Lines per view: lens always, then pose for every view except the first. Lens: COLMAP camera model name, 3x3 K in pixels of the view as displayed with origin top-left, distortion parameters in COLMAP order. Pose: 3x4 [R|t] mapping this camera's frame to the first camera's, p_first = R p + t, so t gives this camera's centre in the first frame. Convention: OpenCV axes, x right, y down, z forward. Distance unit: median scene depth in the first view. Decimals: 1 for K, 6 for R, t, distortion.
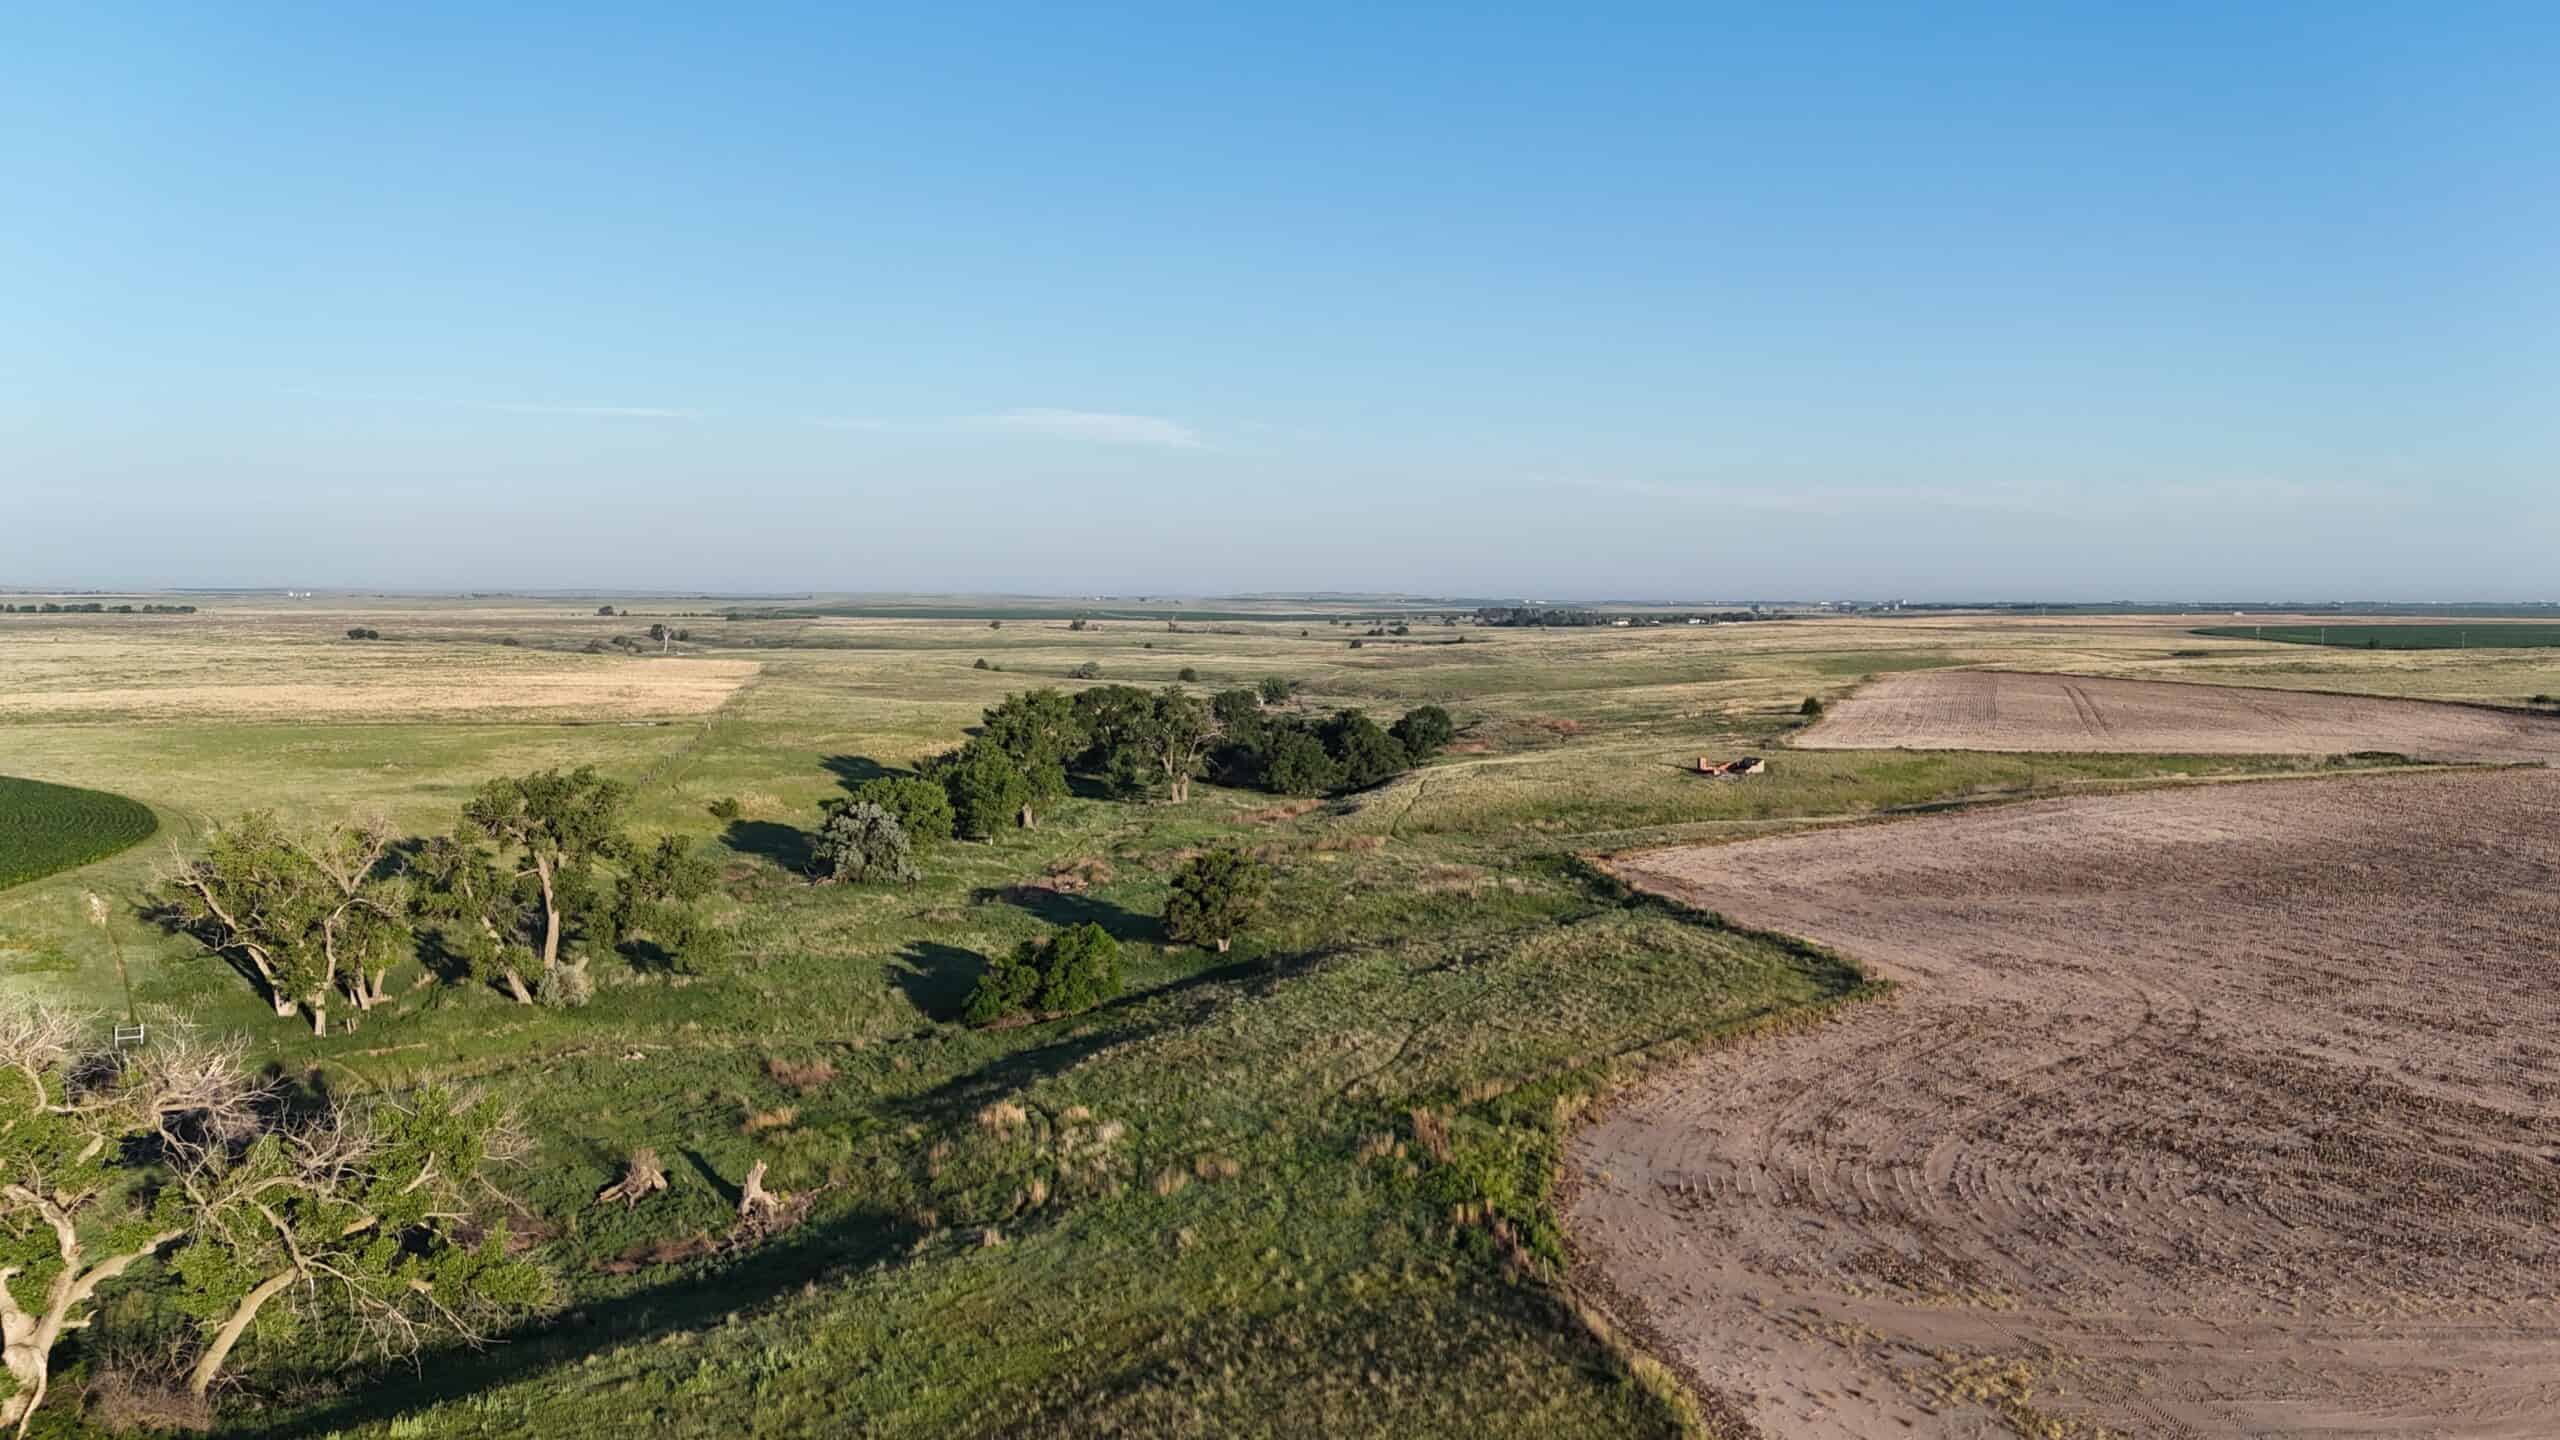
lens RADIAL K [[1904.9, 0, 1280.0], [0, 1904.9, 720.0], [0, 0, 1]] dist [0.101206, -0.093256]
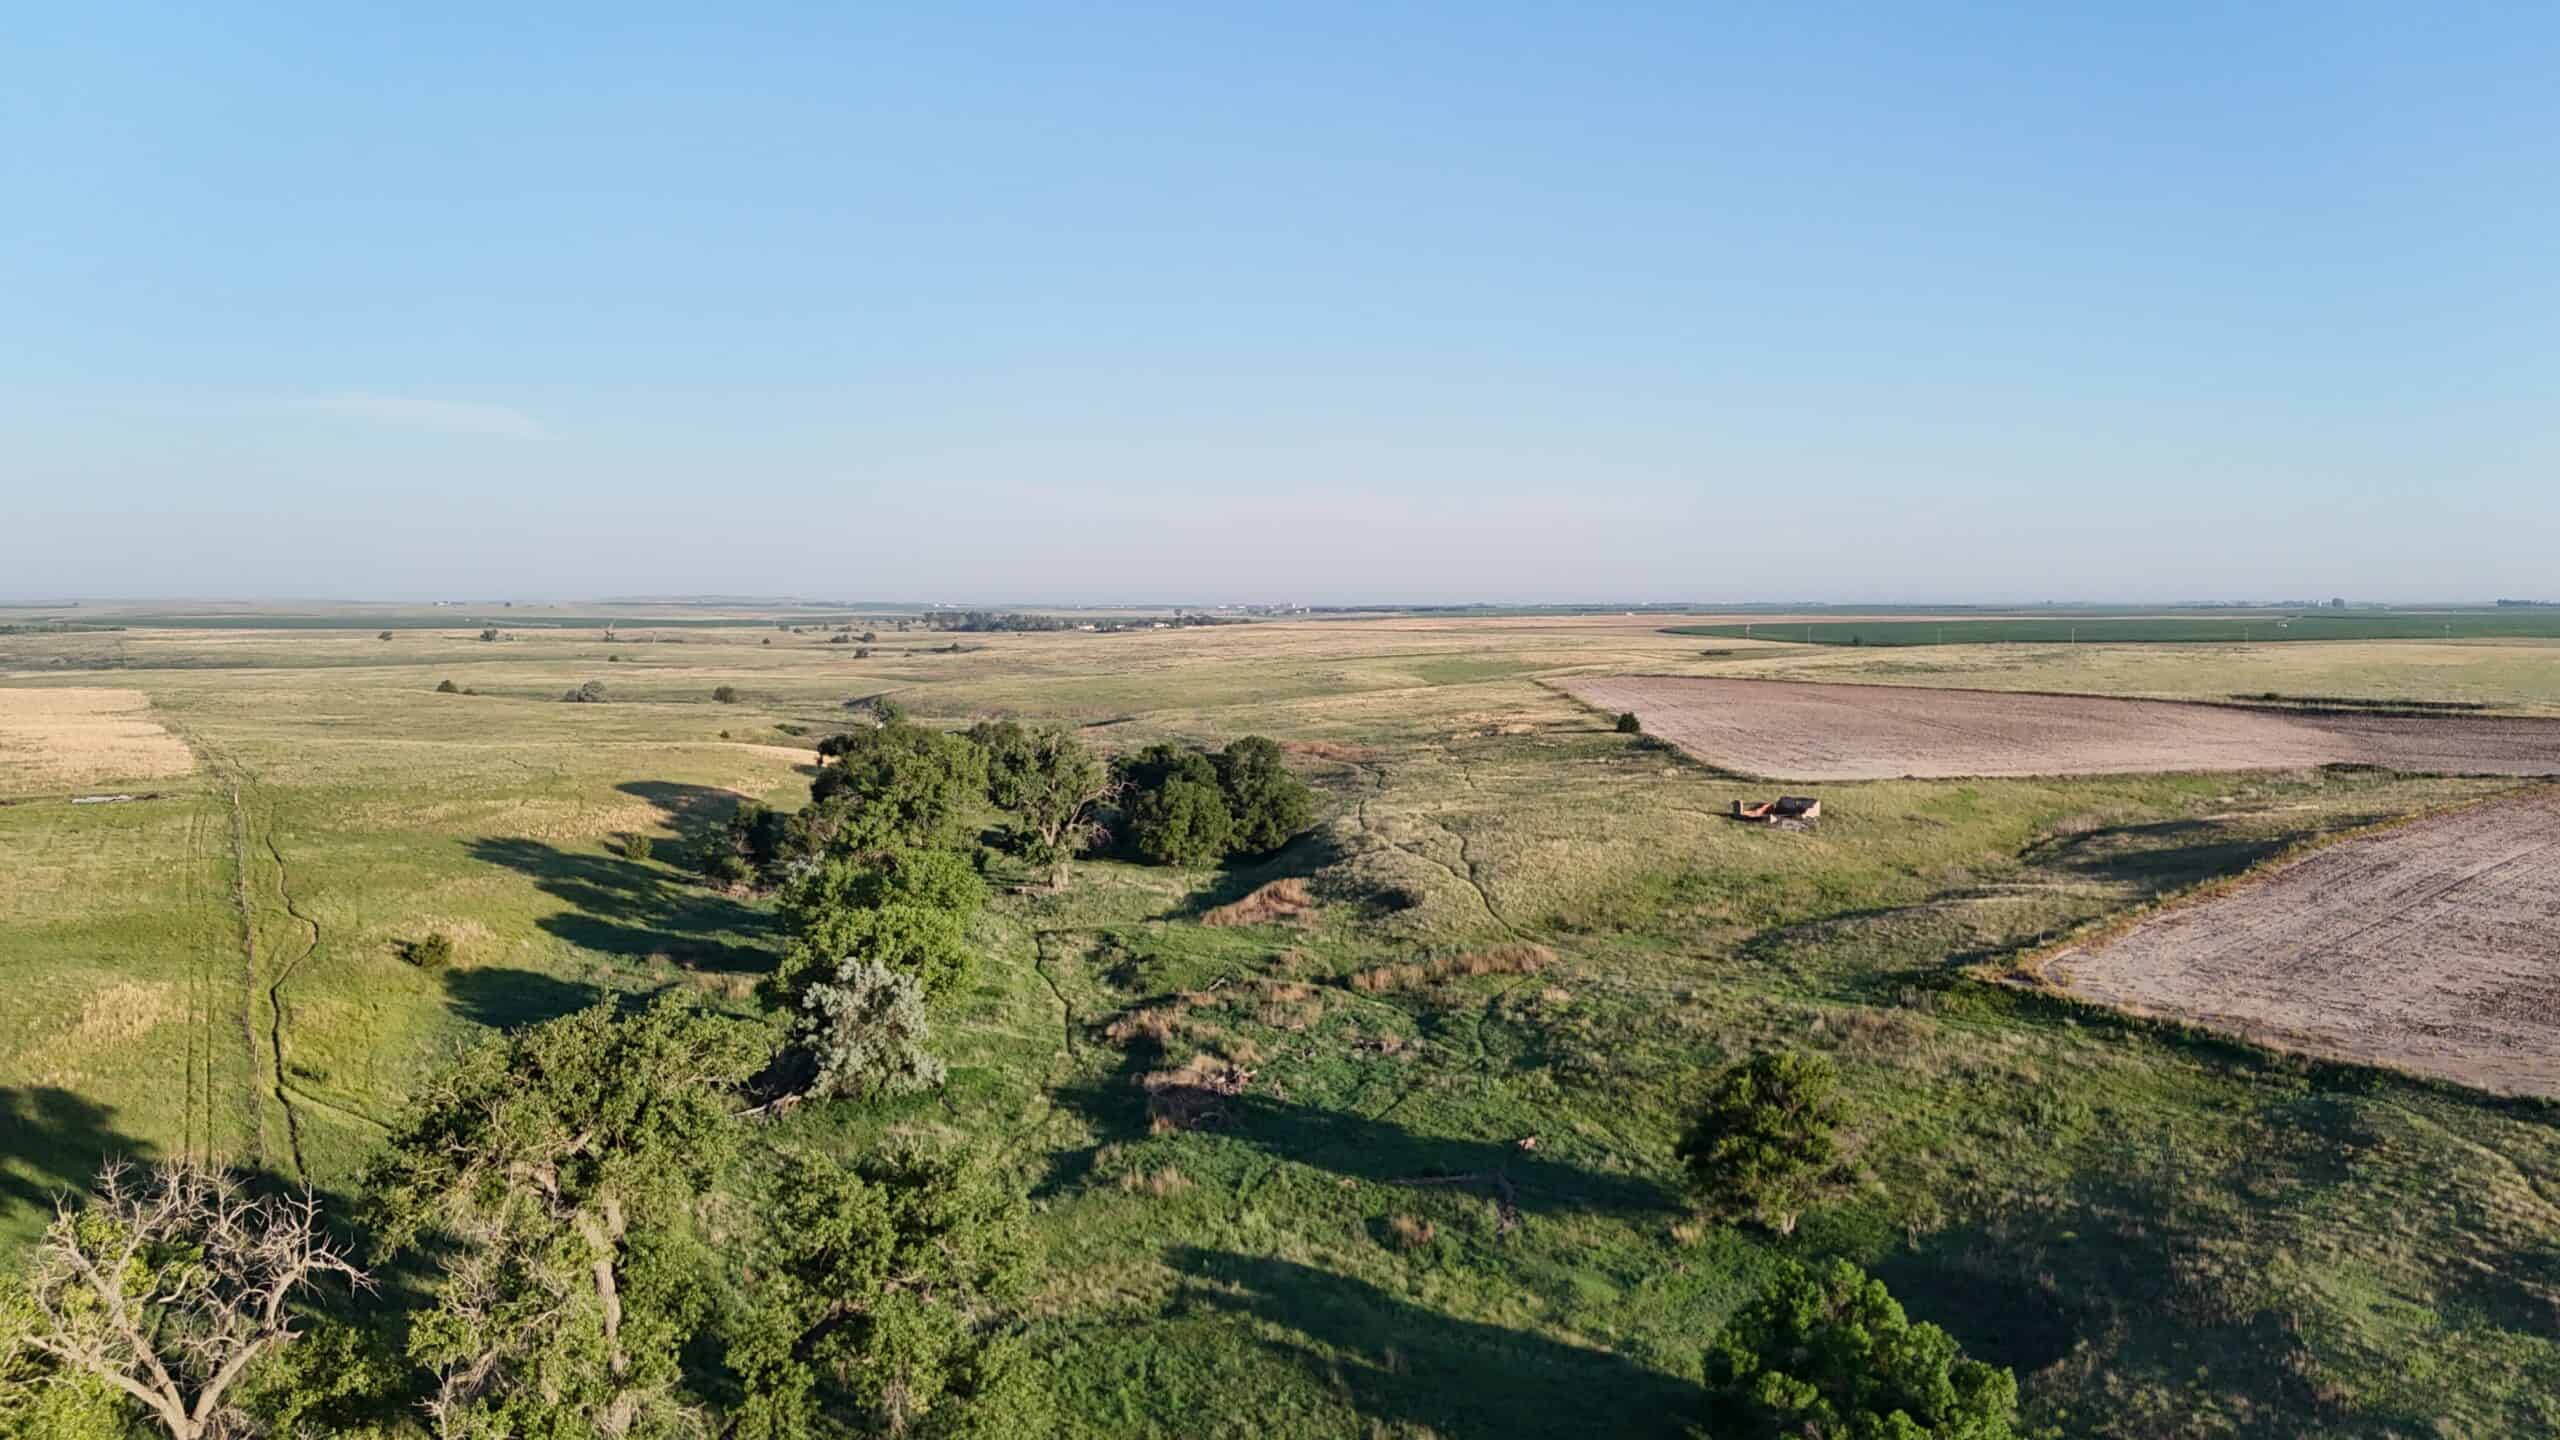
lens RADIAL K [[1904.9, 0, 1280.0], [0, 1904.9, 720.0], [0, 0, 1]] dist [0.101206, -0.093256]
pose [[0.949421, -0.025564, 0.312962, -0.087896], [0.026211, 0.999654, 0.002143, -0.008498], [-0.312909, 0.006169, 0.949763, 0.131367]]
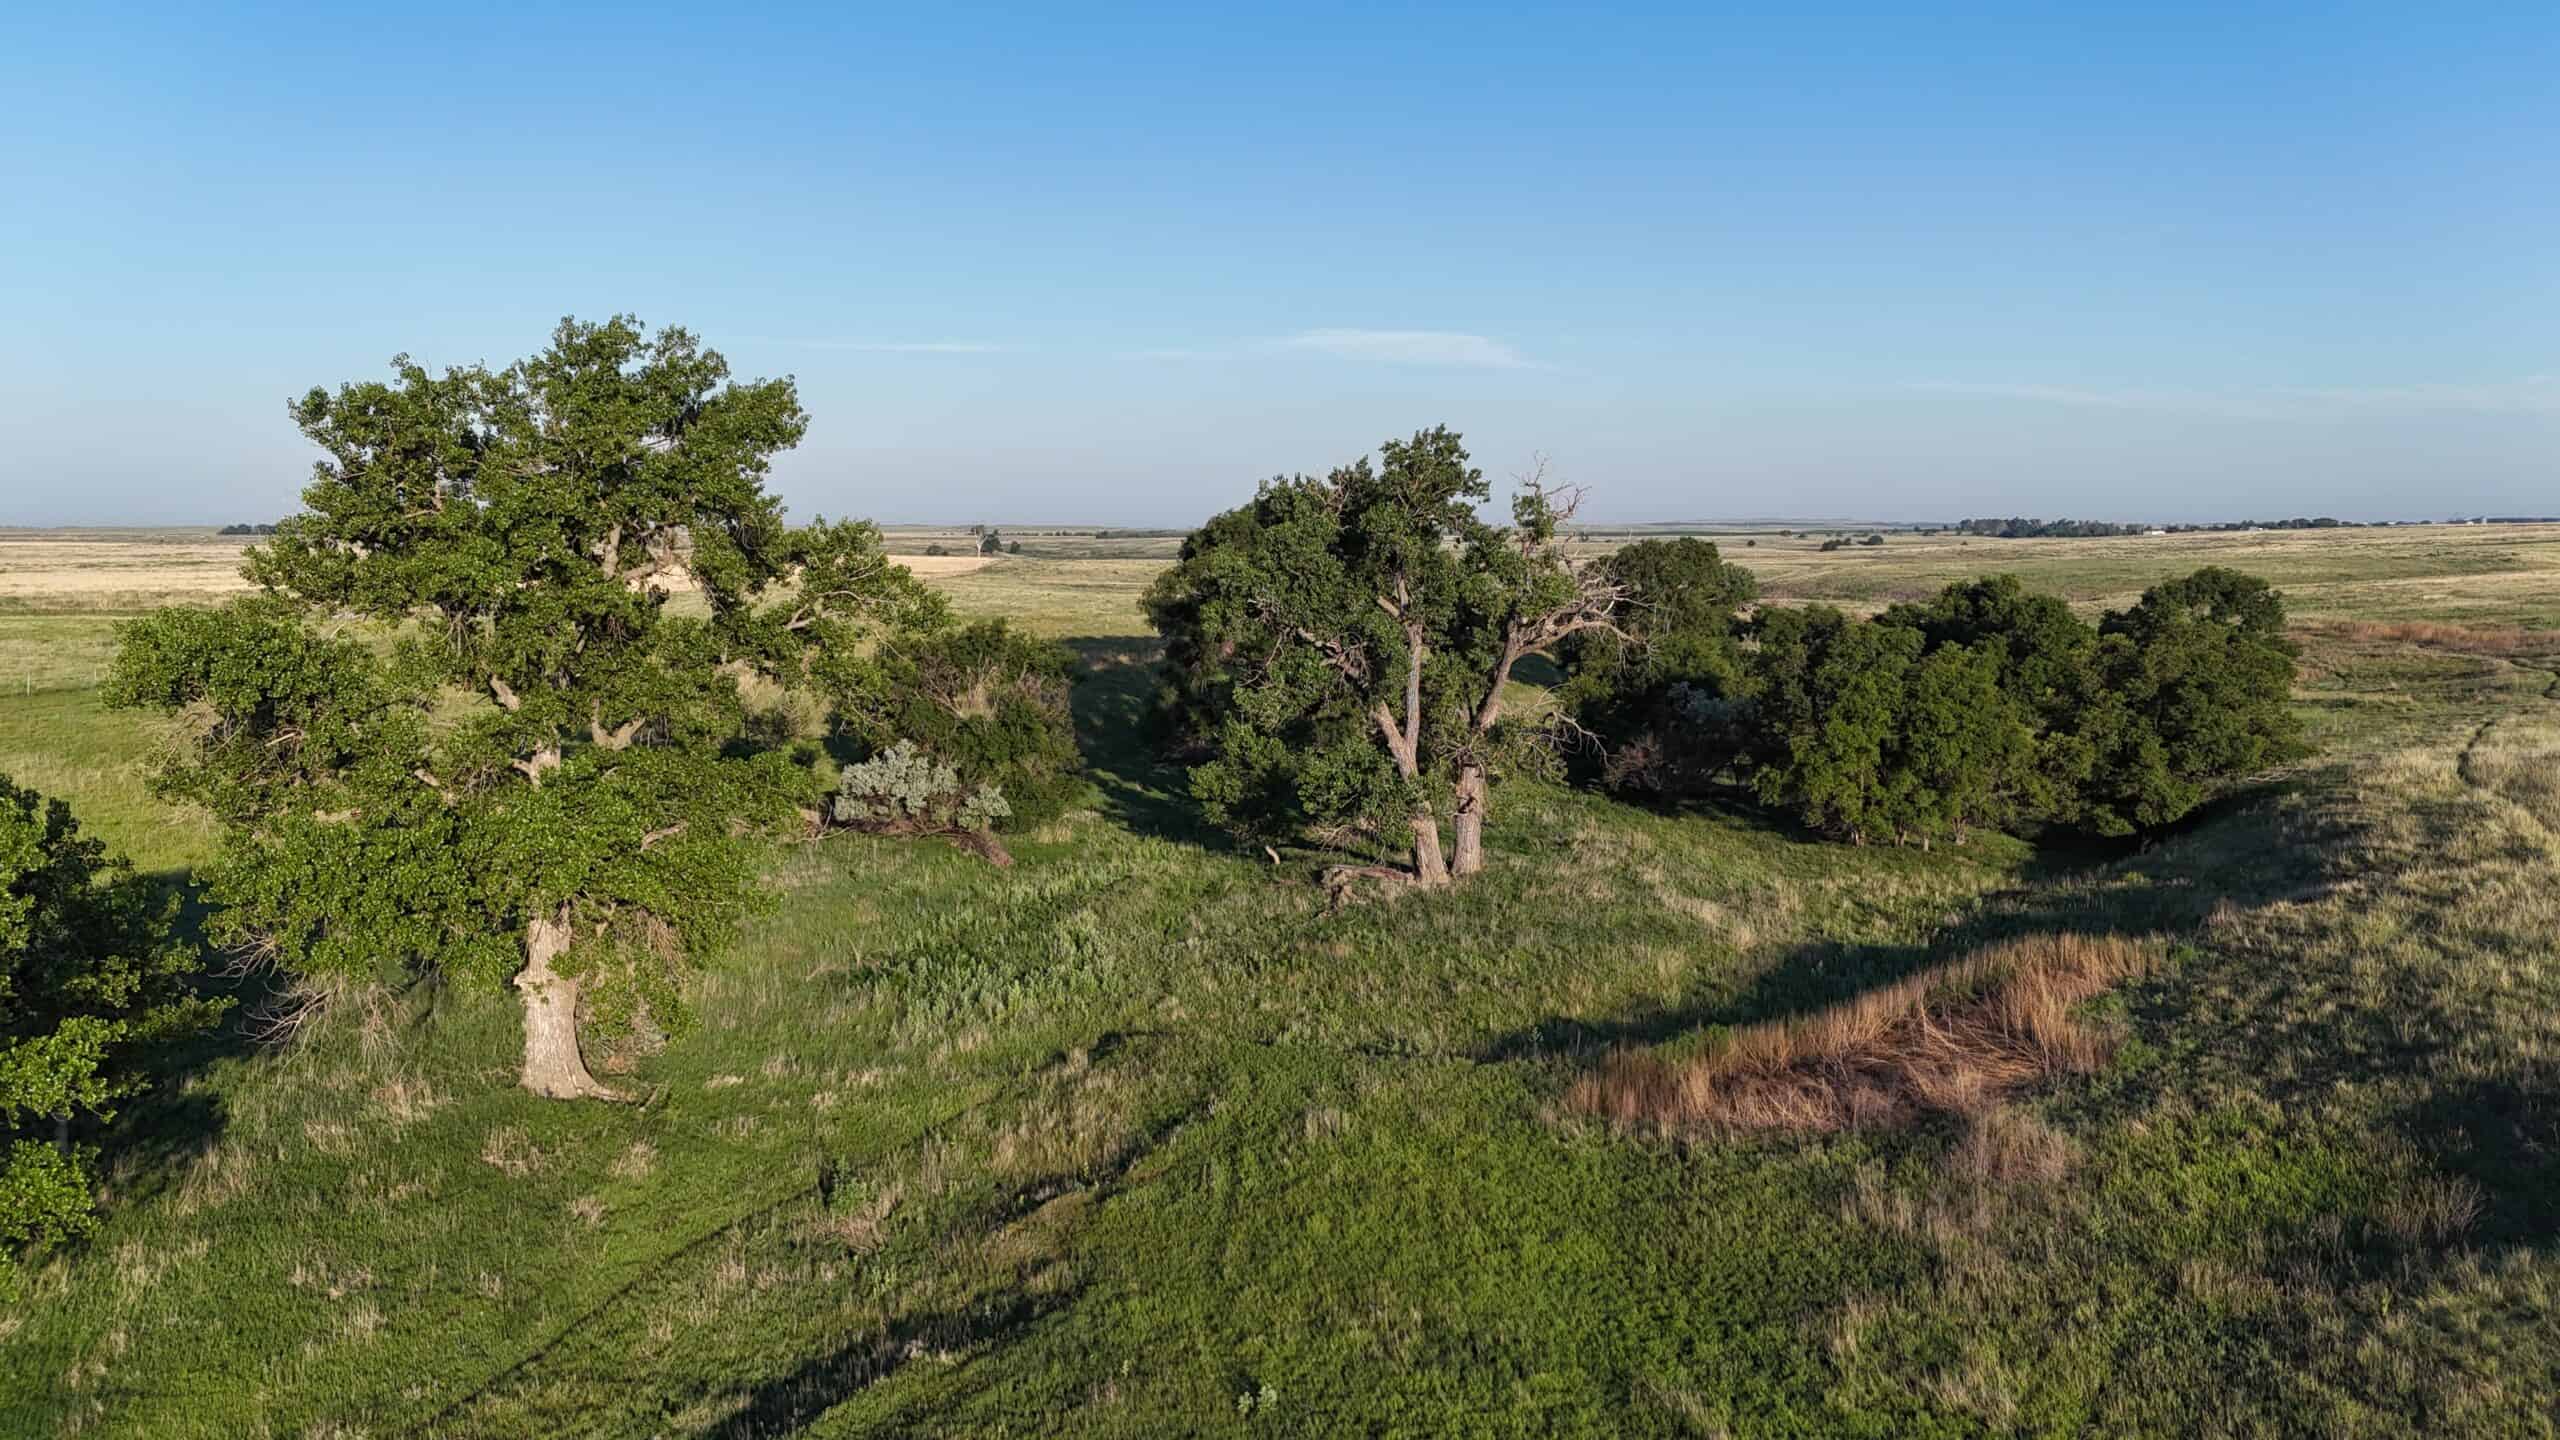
lens RADIAL K [[1904.9, 0, 1280.0], [0, 1904.9, 720.0], [0, 0, 1]] dist [0.101206, -0.093256]
pose [[0.976053, 0.014927, -0.217020, -0.008258], [-0.007559, 0.999368, 0.034739, 0.005294], [0.217402, -0.032266, 0.975549, 0.329320]]
